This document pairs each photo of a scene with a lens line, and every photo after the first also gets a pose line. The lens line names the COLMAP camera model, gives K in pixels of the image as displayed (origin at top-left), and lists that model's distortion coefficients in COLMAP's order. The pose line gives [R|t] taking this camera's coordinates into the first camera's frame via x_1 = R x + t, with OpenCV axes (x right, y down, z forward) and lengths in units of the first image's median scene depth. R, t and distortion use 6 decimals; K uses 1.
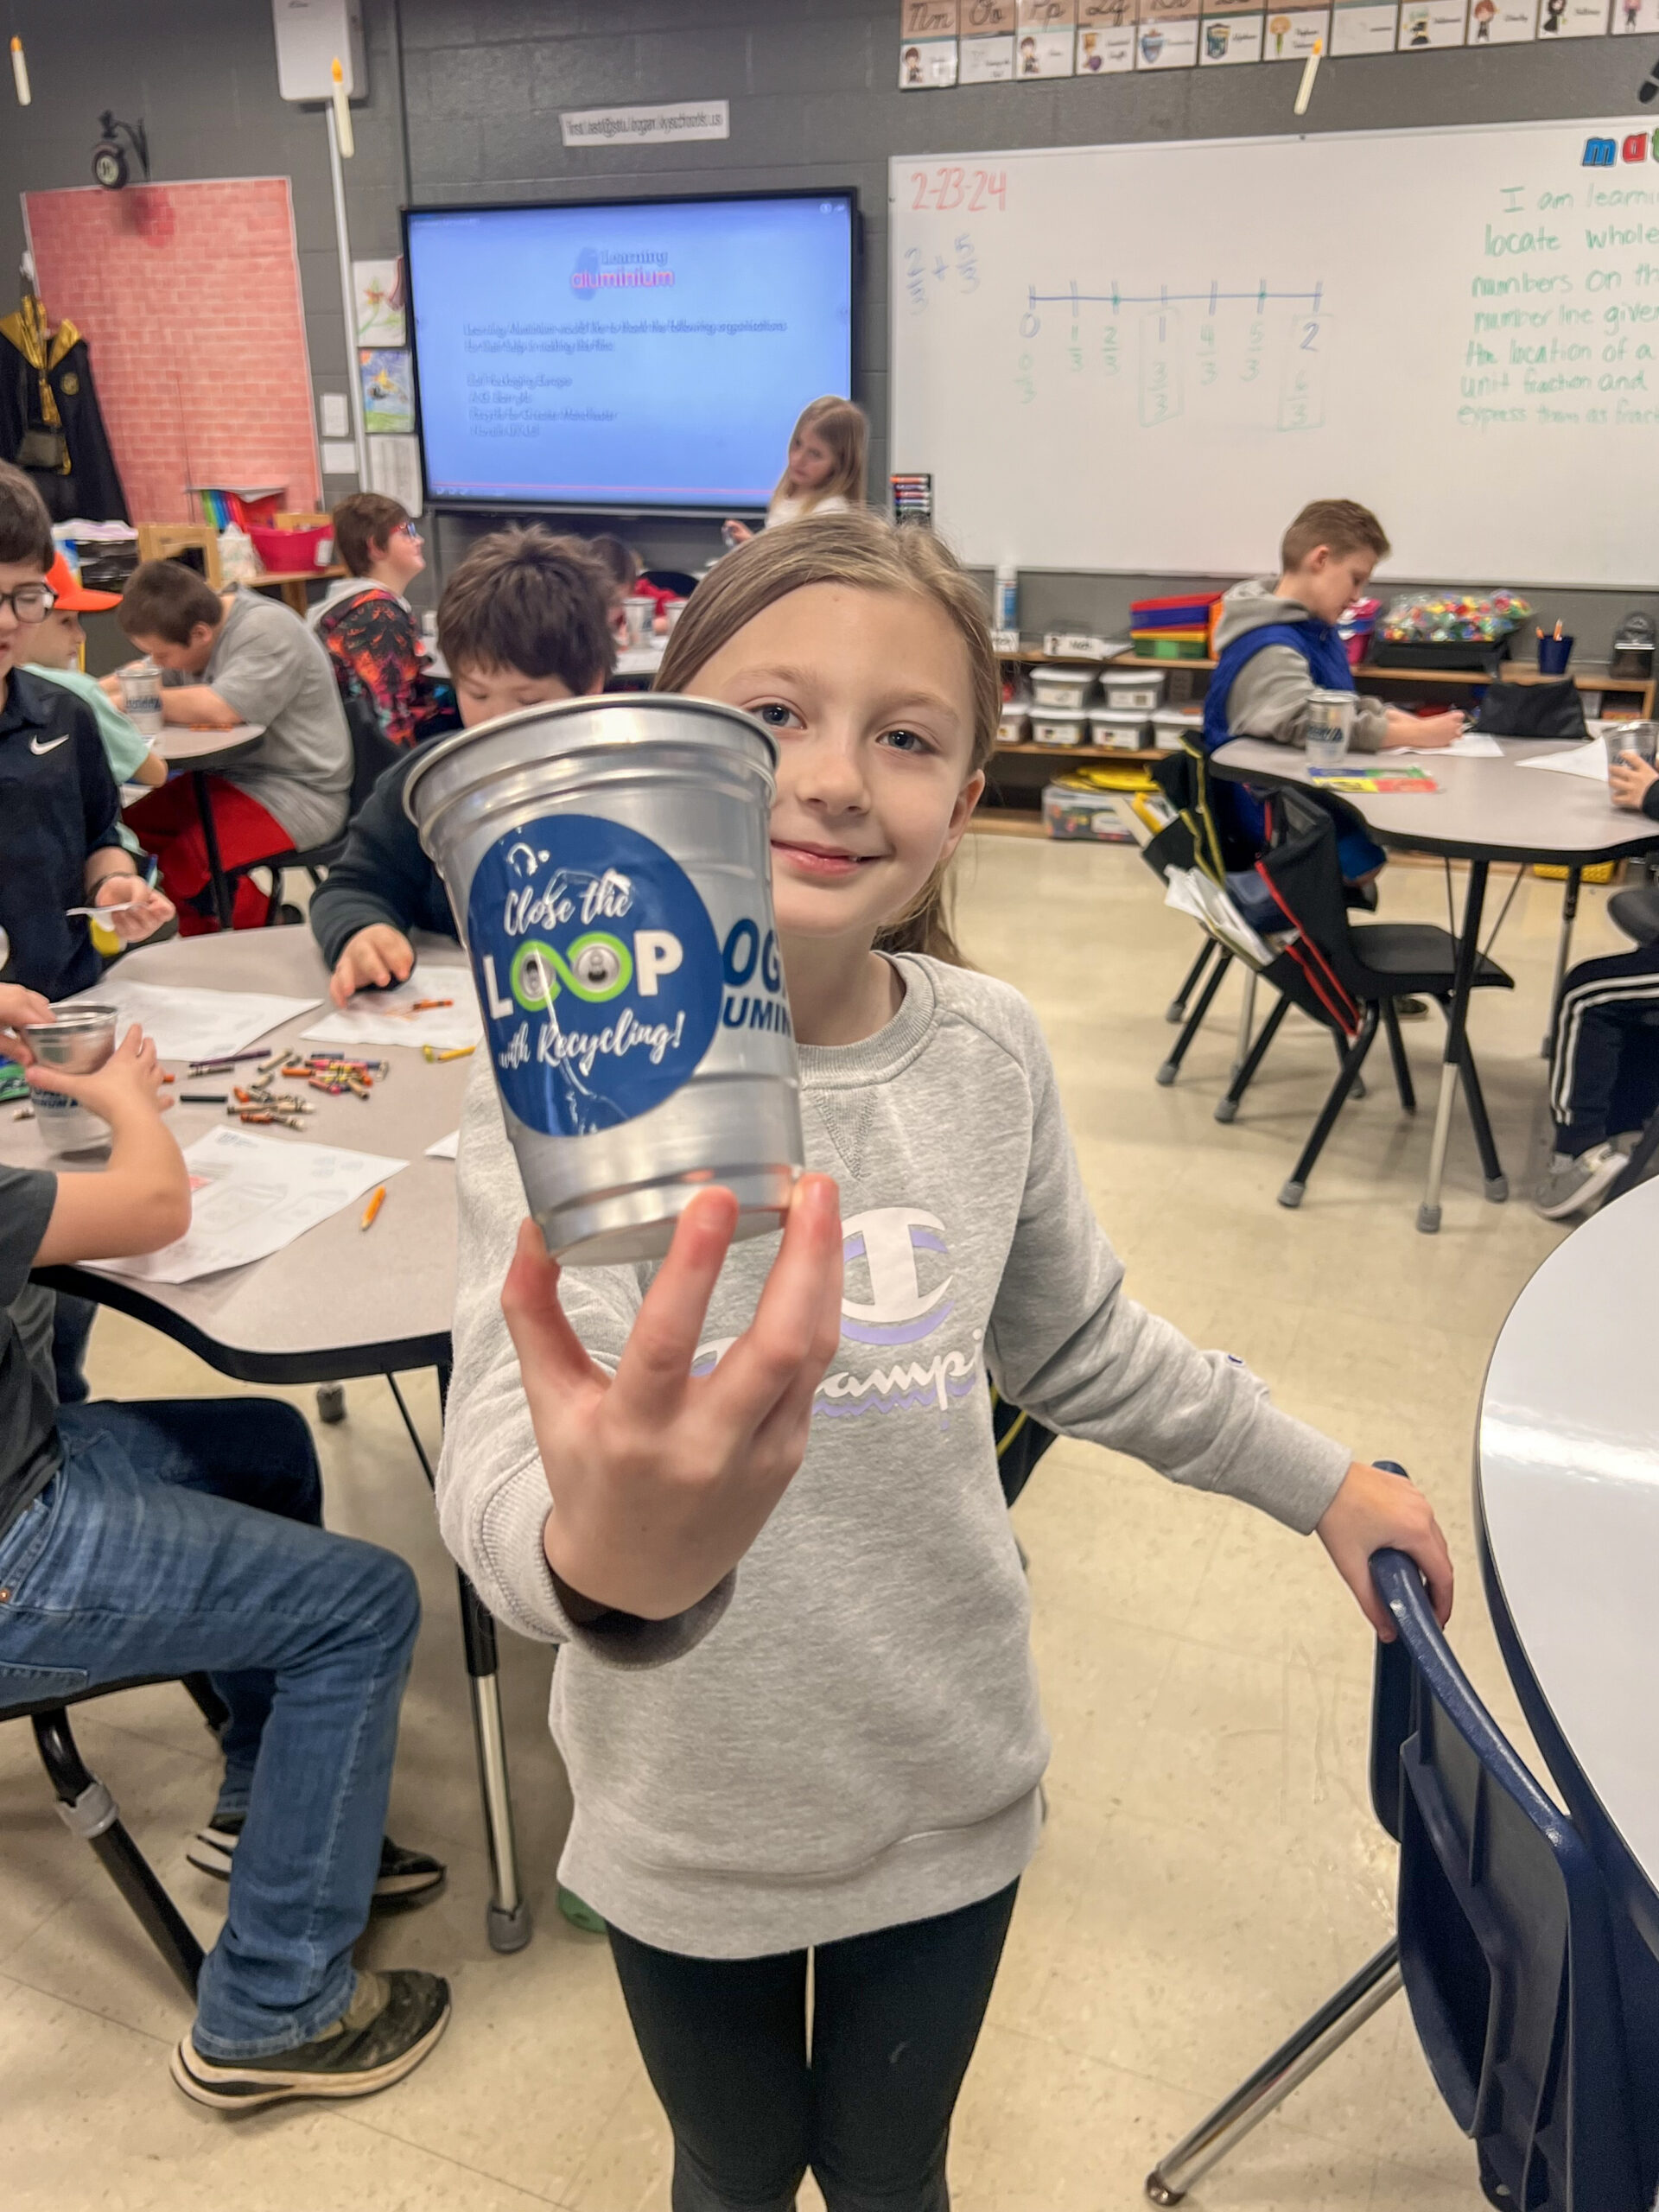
lens RADIAL K [[1815.2, 0, 831.7], [0, 1815.2, 1103.7], [0, 0, 1]] dist [0.005866, -0.009402]
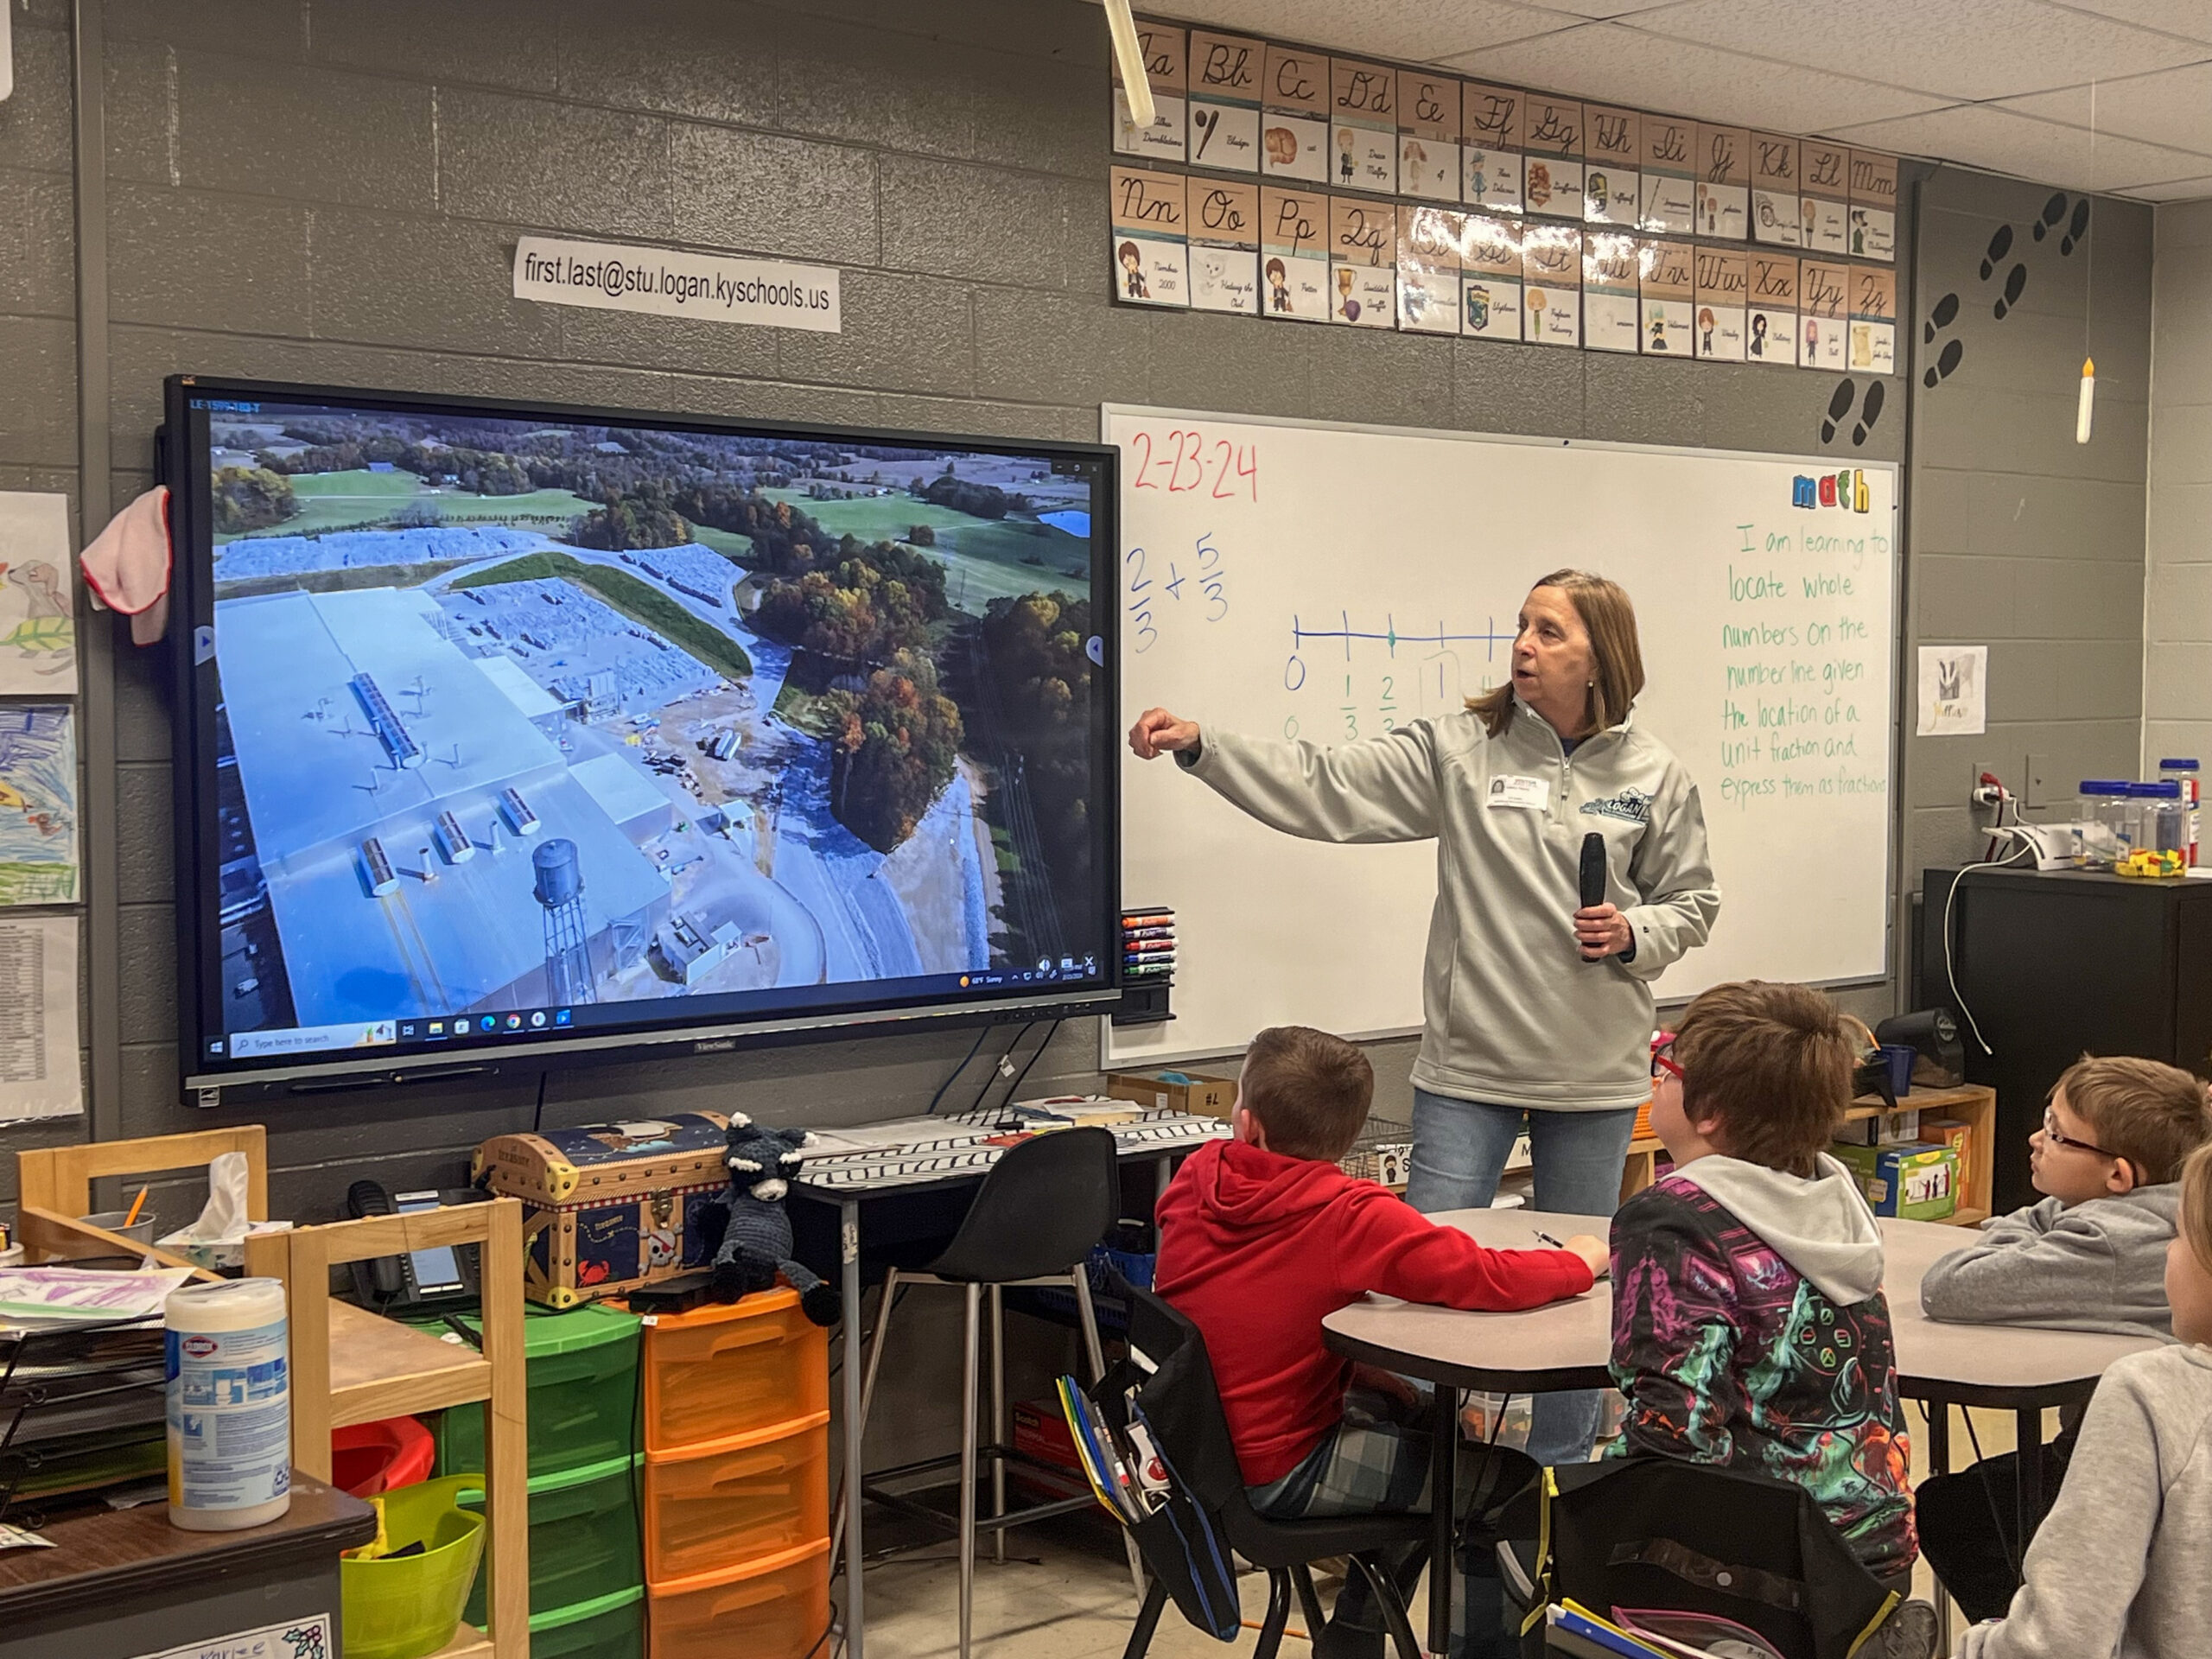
lens RADIAL K [[2836.9, 0, 1106.0], [0, 2836.9, 830.8], [0, 0, 1]] dist [0.130047, 0.000000]
pose [[0.464492, -0.052780, 0.884003, -0.853938], [0.307206, 0.945838, -0.104948, -0.317527], [-0.830585, 0.320319, 0.455549, 0.675513]]
